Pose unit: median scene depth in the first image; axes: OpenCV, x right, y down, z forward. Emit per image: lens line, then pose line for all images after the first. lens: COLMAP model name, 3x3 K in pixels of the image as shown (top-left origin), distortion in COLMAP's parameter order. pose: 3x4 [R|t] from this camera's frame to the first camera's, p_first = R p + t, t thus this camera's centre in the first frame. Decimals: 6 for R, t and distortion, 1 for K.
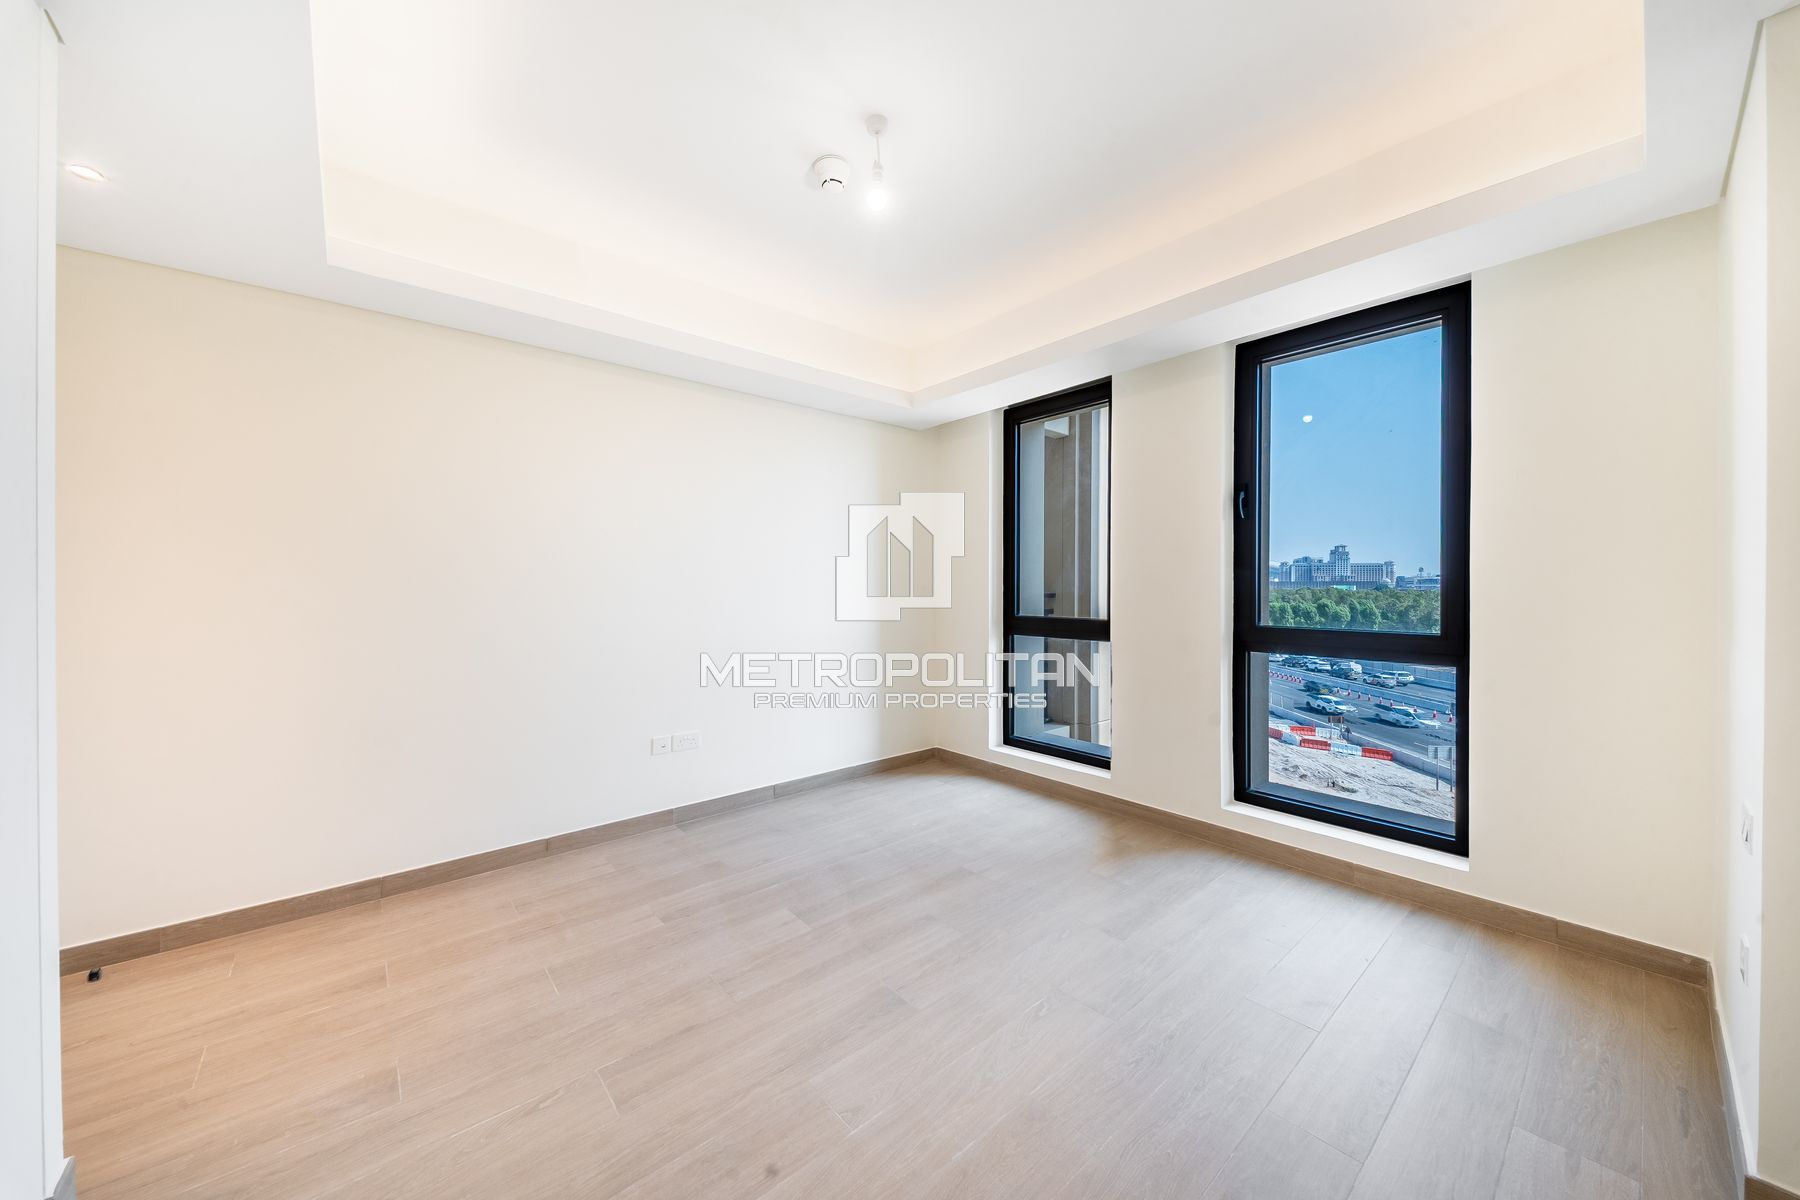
lens RADIAL K [[629.0, 0, 903.0], [0, 629.0, 594.3], [0, 0, 1]] dist [0.037255, -0.013849]
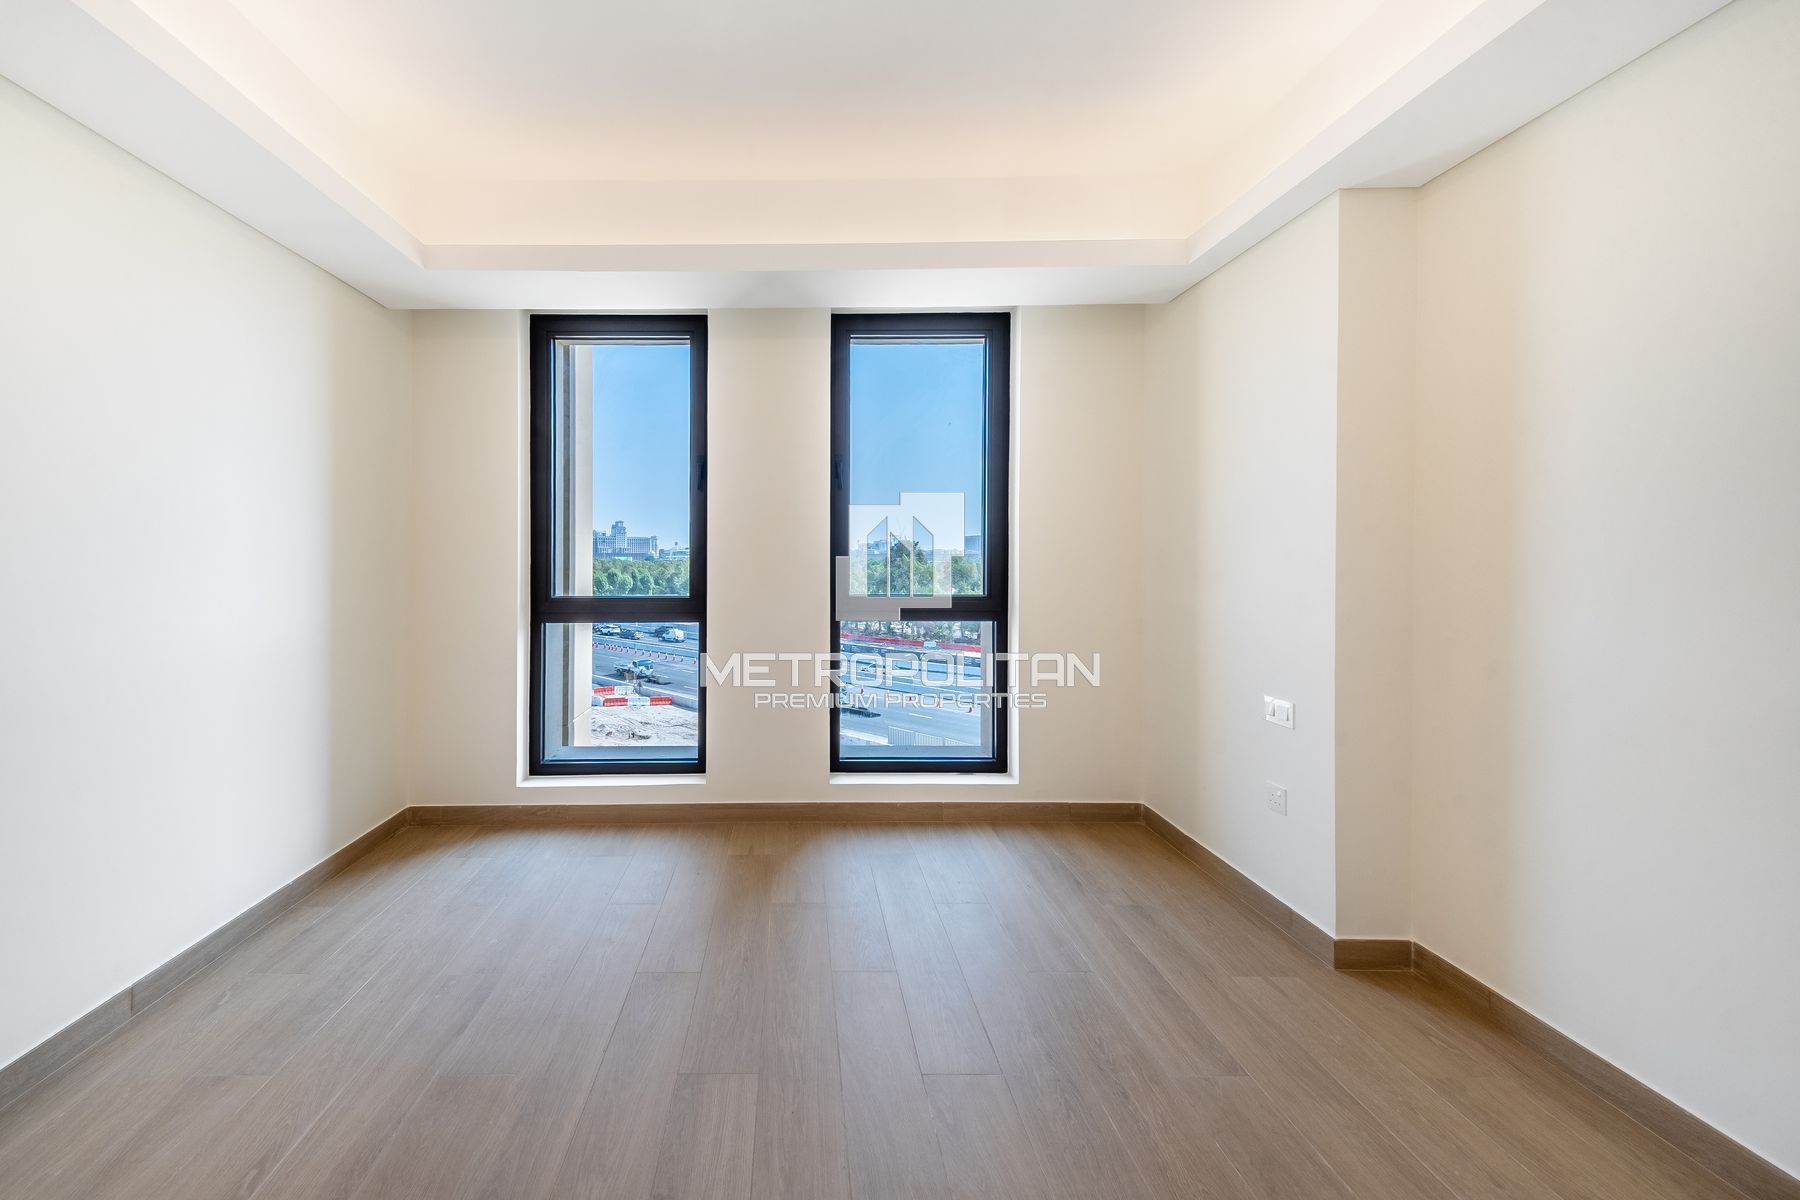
lens RADIAL K [[668.2, 0, 788.5], [0, 668.2, 561.3], [0, 0, 1]] dist [0.043174, -0.017449]
pose [[0.659280, -0.006912, 0.751866, -0.296472], [0.011572, 0.999933, -0.000955, -0.004374], [-0.751809, 0.009331, 0.659315, 0.346522]]
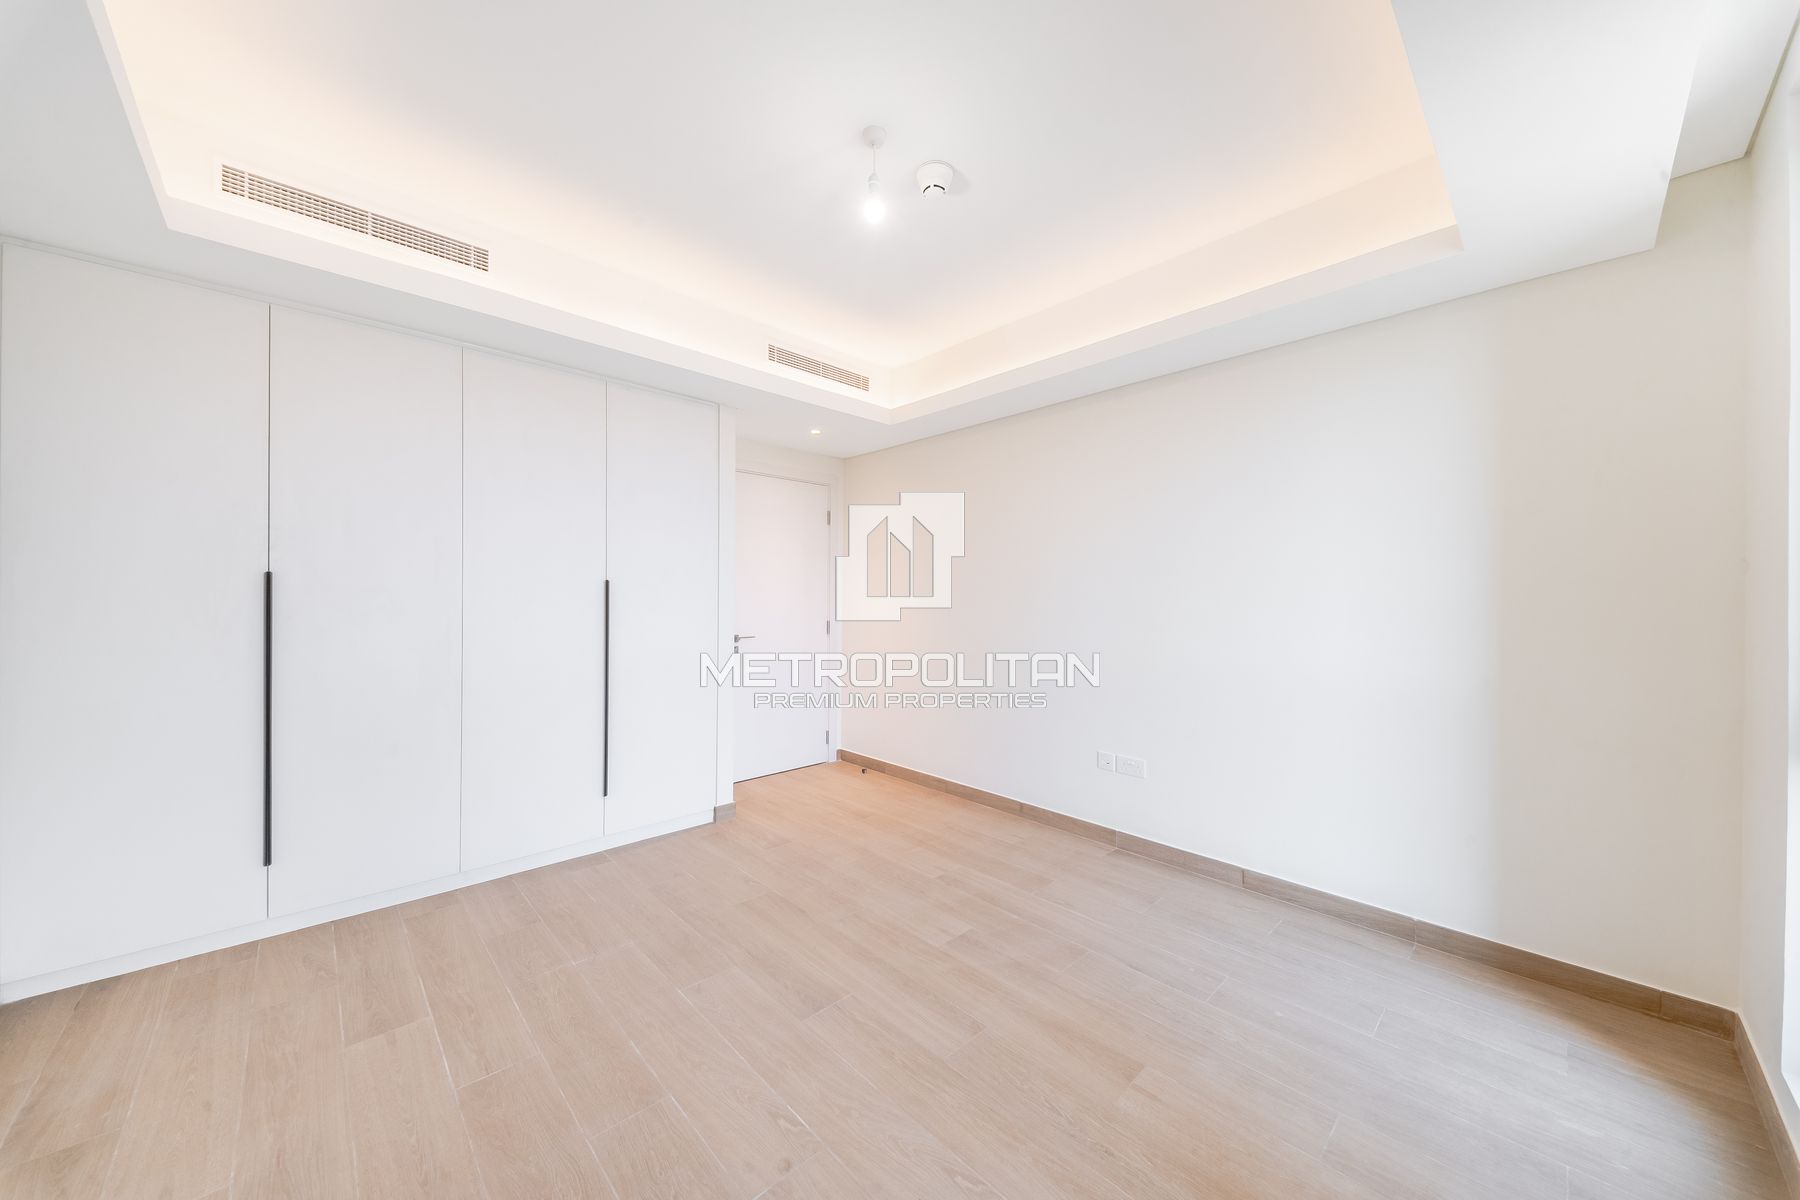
lens RADIAL K [[629.0, 0, 903.0], [0, 629.0, 594.3], [0, 0, 1]] dist [0.037255, -0.013849]
pose [[0.047356, -0.006881, -0.998854, 0.604649], [-0.018301, 0.999802, -0.007755, -0.009469], [0.998710, 0.018647, 0.047220, 0.634823]]
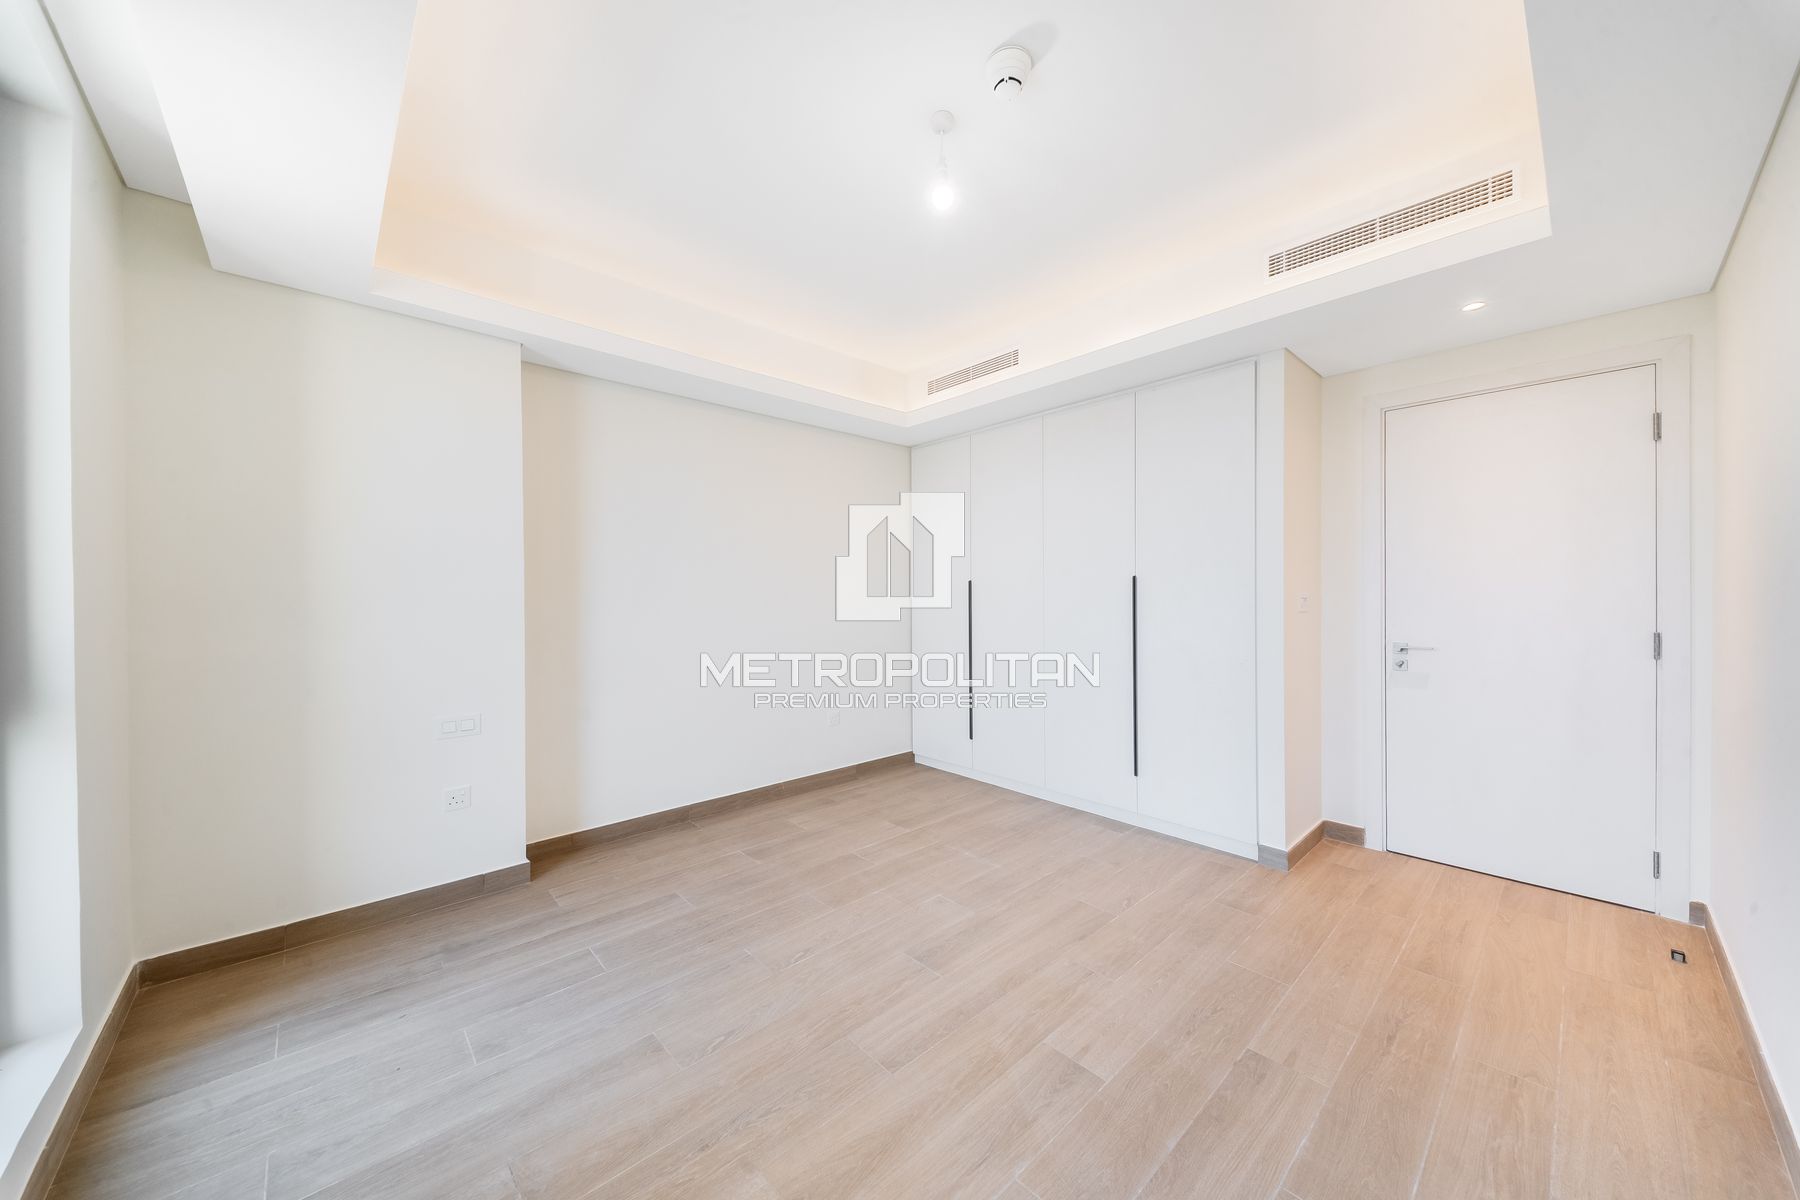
lens RADIAL K [[629.0, 0, 903.0], [0, 629.0, 594.3], [0, 0, 1]] dist [0.037255, -0.013849]
pose [[-0.999528, 0.005729, -0.030176, 0.033471], [0.005312, 0.999889, 0.013891, -0.016792], [0.030252, 0.013724, -0.999448, 1.254428]]
